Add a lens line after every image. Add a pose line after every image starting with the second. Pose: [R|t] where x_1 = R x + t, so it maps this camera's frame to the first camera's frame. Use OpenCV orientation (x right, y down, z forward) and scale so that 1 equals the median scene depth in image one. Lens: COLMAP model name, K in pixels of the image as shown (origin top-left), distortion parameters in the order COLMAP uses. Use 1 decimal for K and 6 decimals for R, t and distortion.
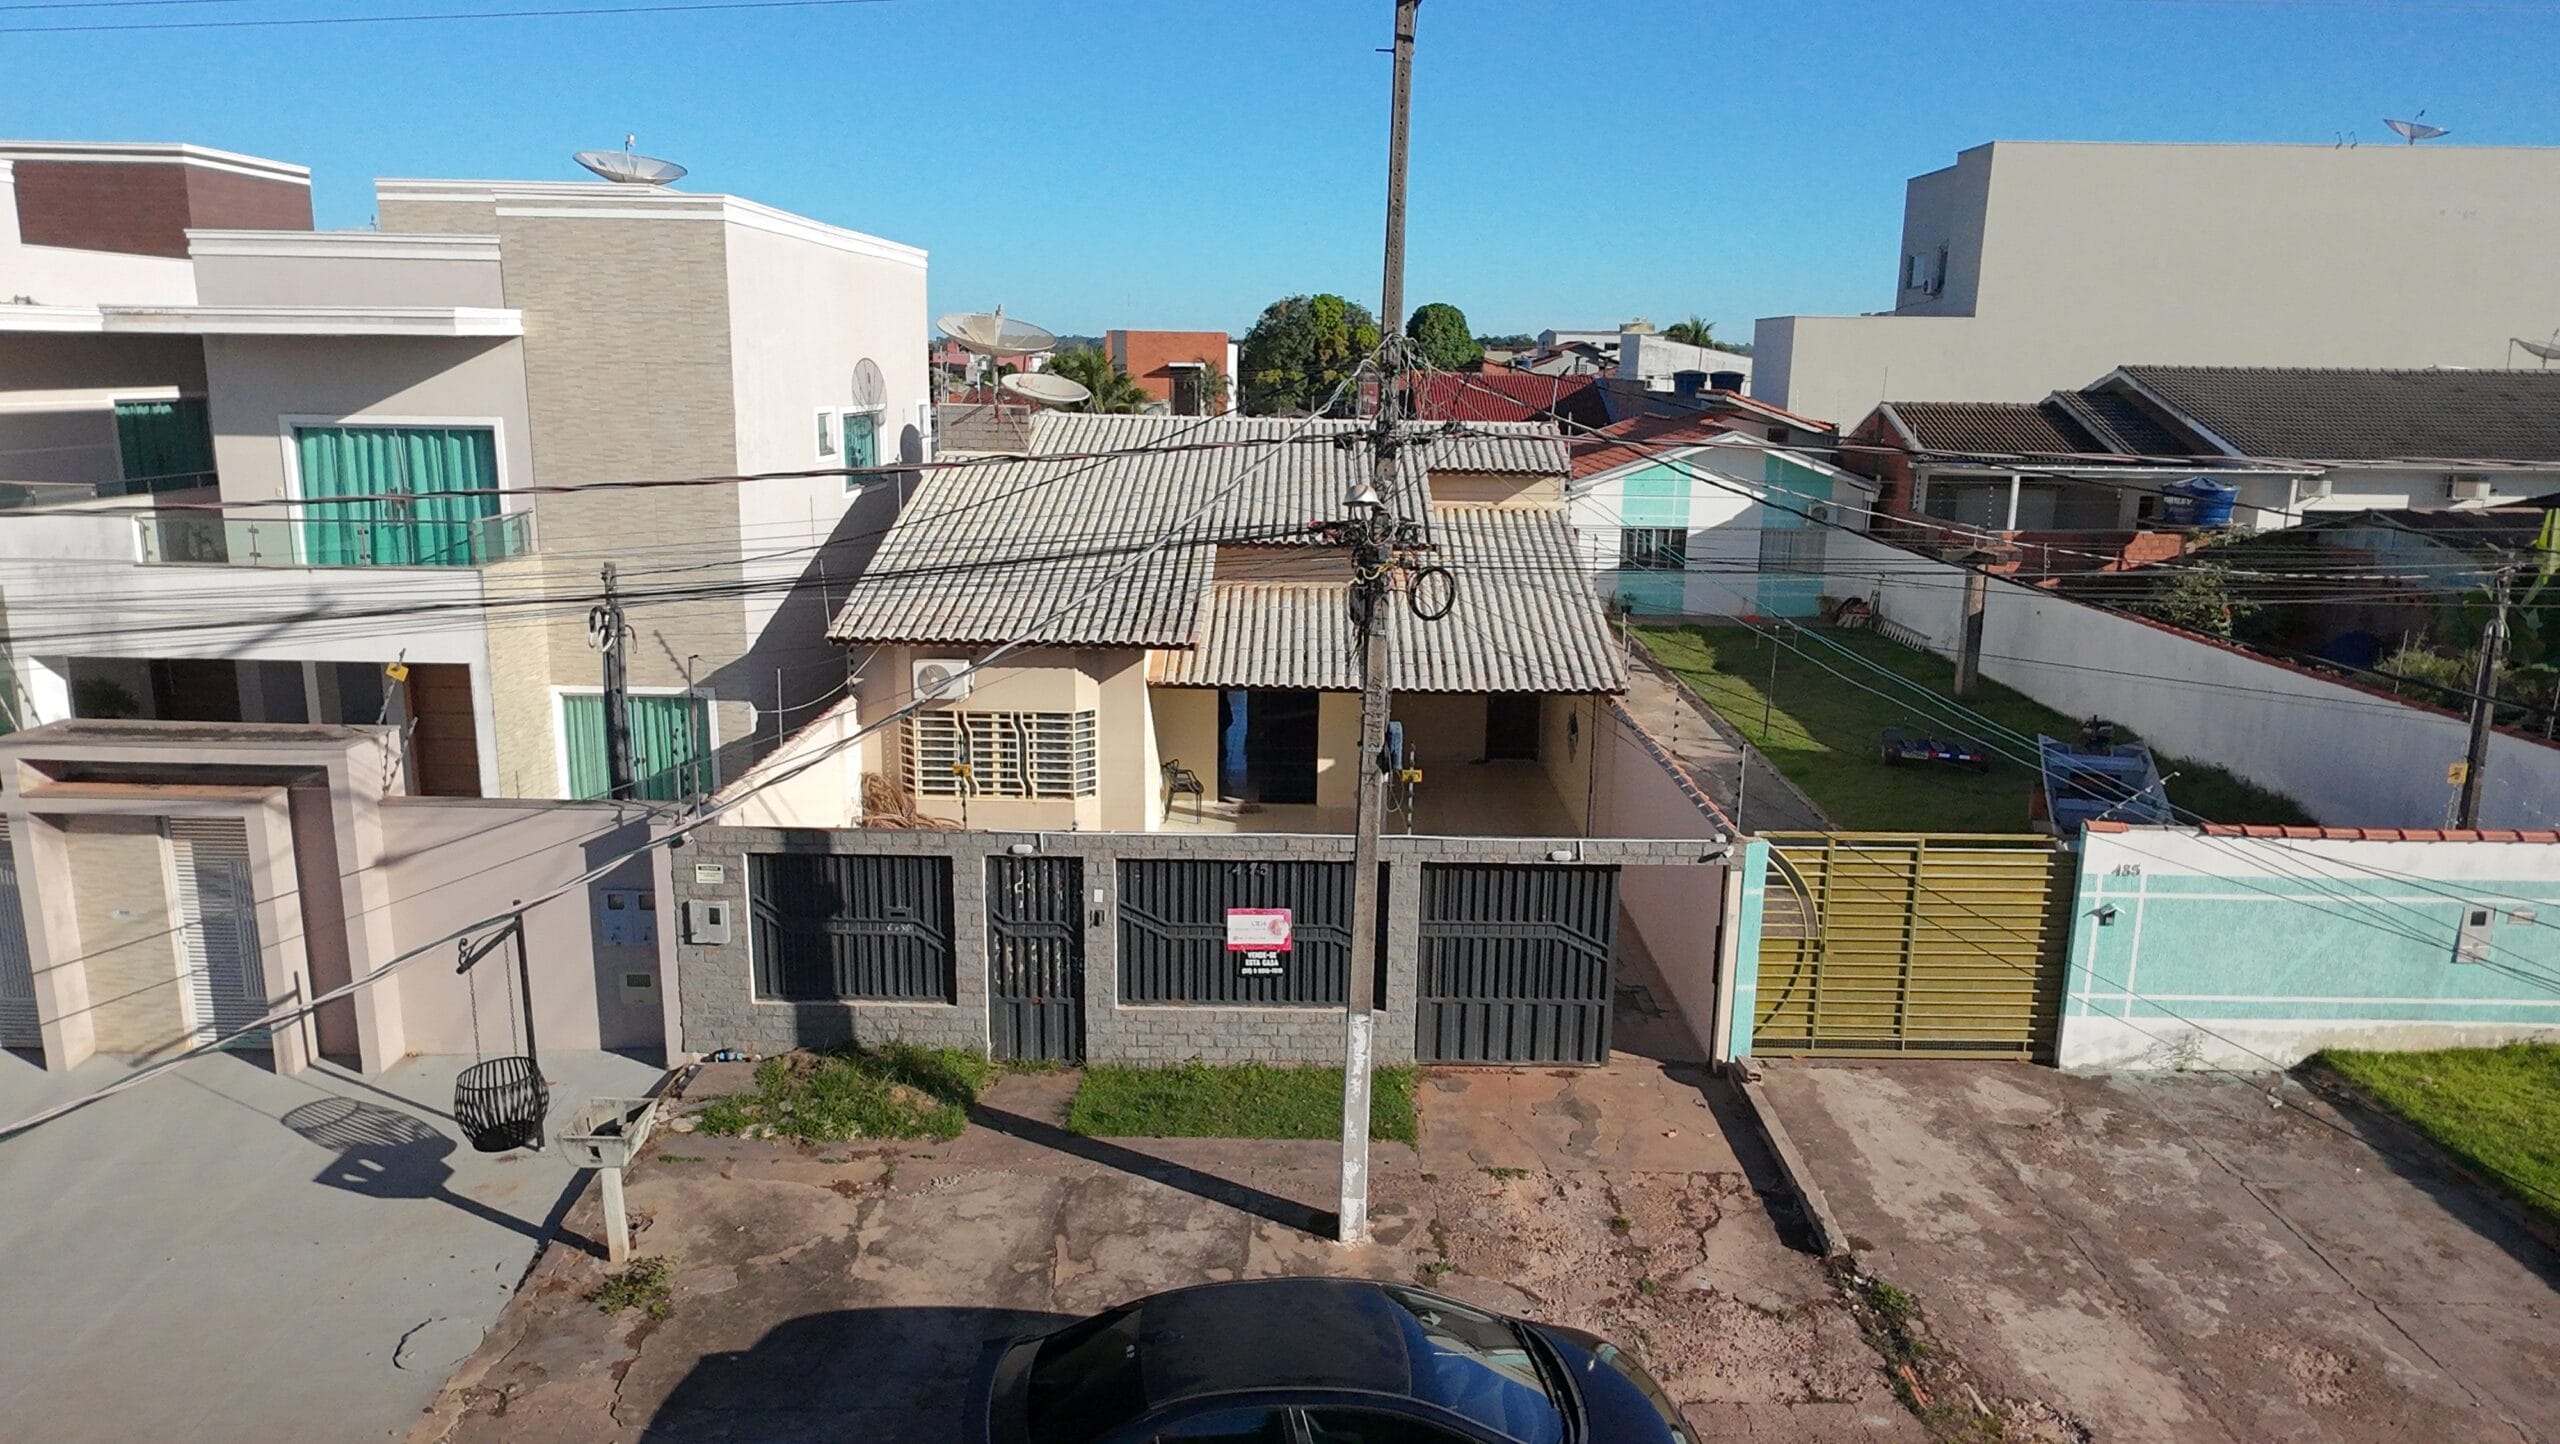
lens RADIAL K [[1628.3, 0, 1282.9], [0, 1628.3, 717.8], [0, 0, 1]] dist [0.007076, -0.003901]
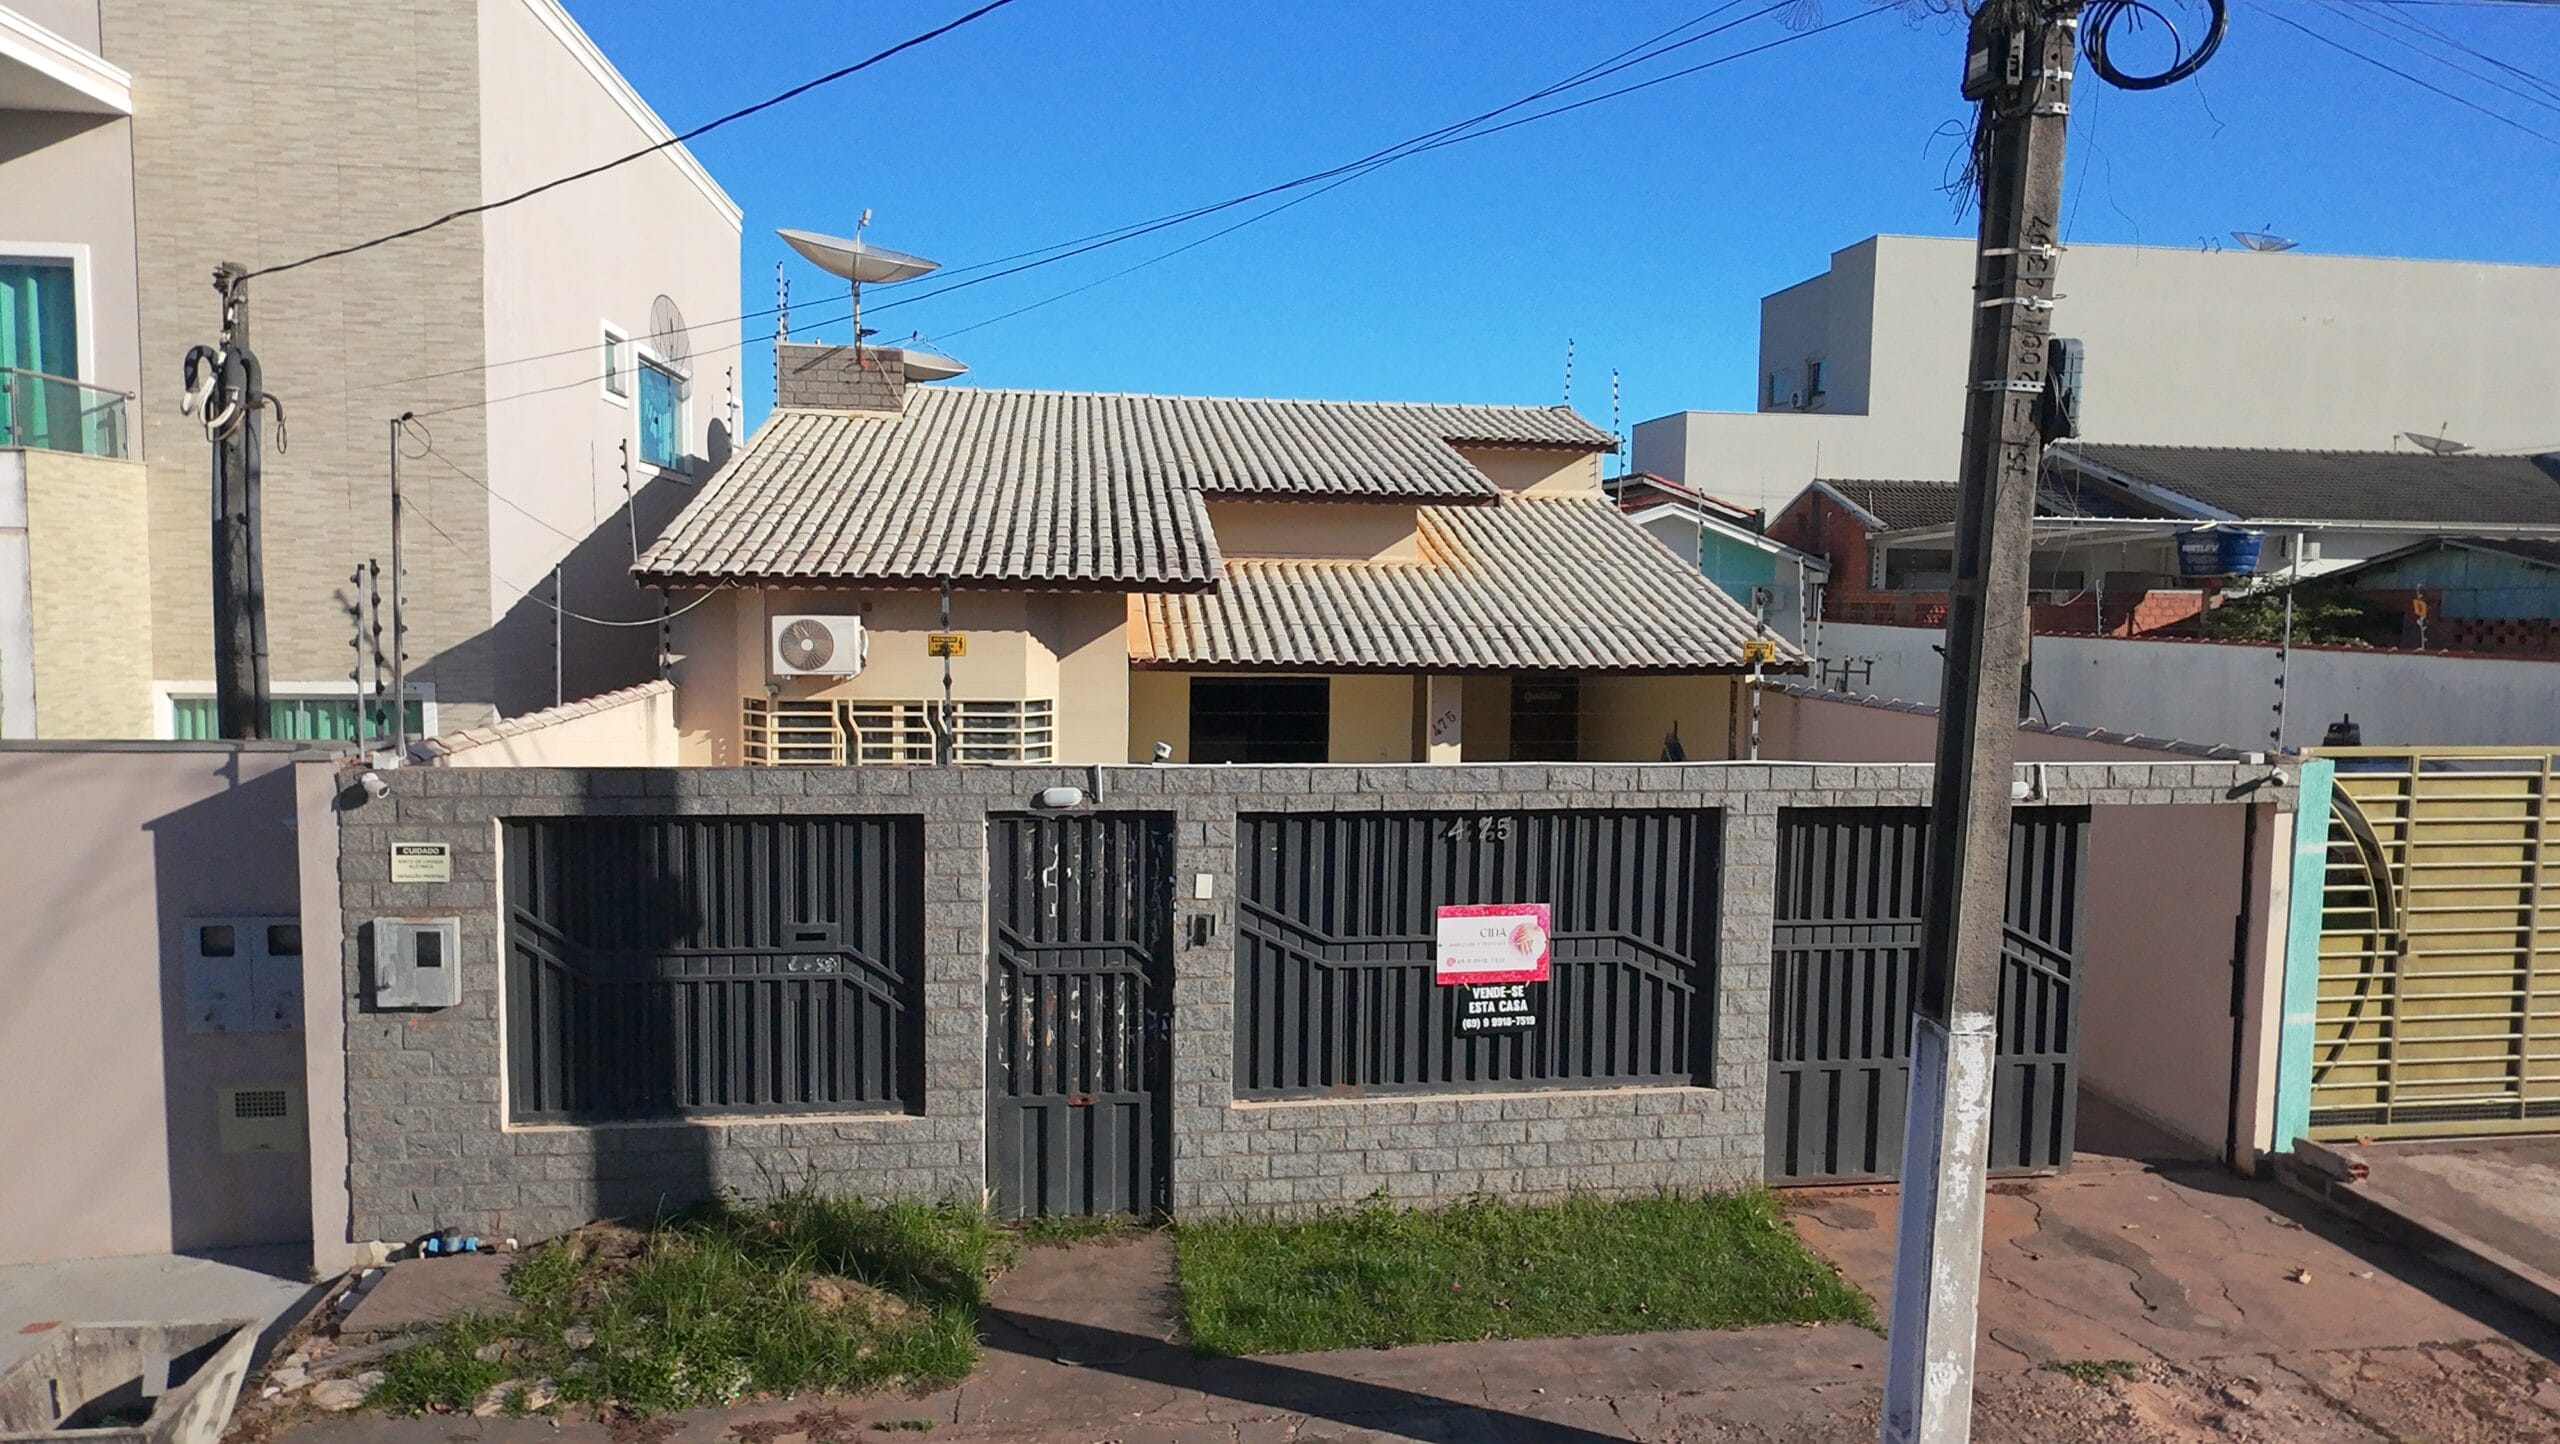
lens RADIAL K [[1628.3, 0, 1281.5], [0, 1628.3, 720.2], [0, 0, 1]] dist [0.007076, -0.003901]
pose [[0.988929, -0.013167, 0.147807, -0.162459], [0.032545, 0.991049, -0.129468, 0.122781], [-0.144780, 0.132845, 0.980505, 0.460660]]
